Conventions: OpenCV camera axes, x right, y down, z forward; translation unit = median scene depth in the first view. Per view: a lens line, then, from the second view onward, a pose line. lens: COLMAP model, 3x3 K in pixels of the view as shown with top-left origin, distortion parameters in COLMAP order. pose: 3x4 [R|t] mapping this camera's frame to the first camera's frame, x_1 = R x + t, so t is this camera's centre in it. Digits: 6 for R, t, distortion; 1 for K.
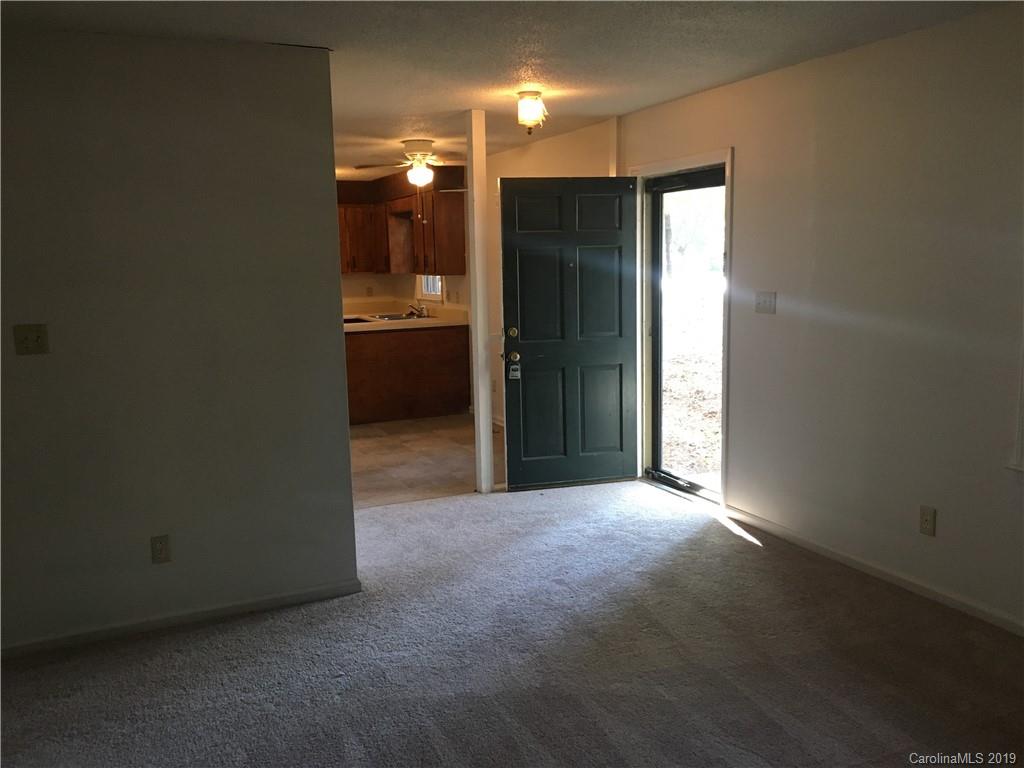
lens RADIAL K [[860.3, 0, 512.8], [0, 860.3, 385.7], [0, 0, 1]] dist [0.014572, -0.043888]
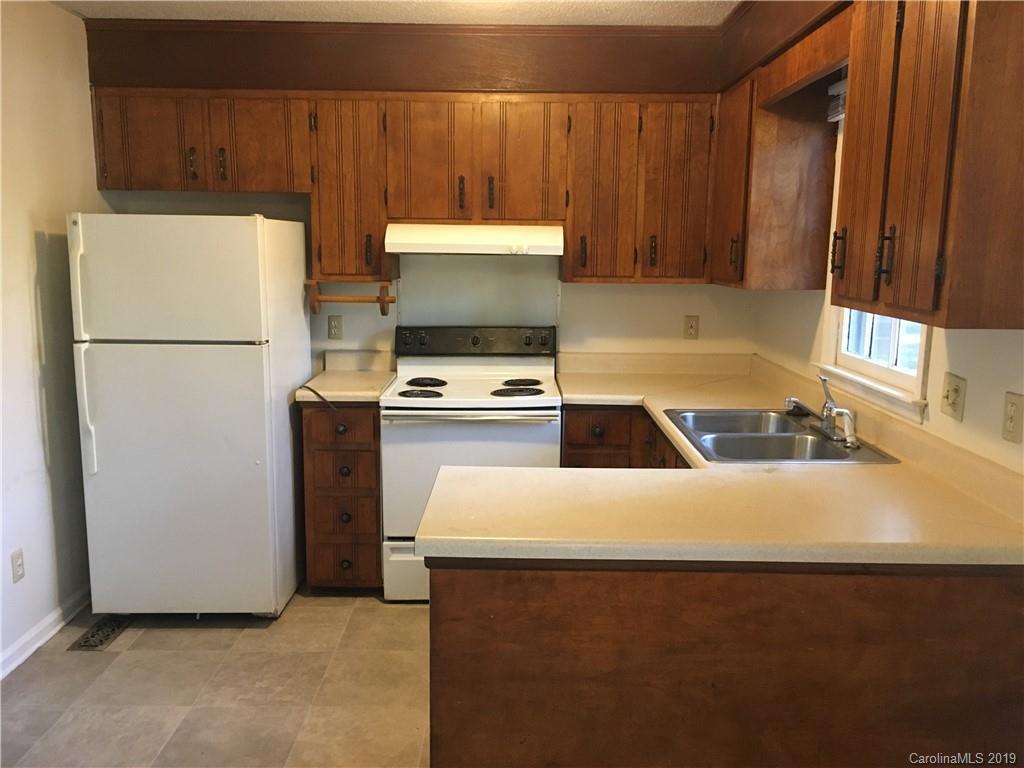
lens RADIAL K [[860.3, 0, 510.3], [0, 860.3, 386.6], [0, 0, 1]] dist [0.014572, -0.043888]
pose [[0.906503, 0.102111, -0.409665, -0.083390], [-0.097086, 0.994725, 0.033109, -0.094412], [0.410885, 0.009759, 0.911635, 0.658013]]
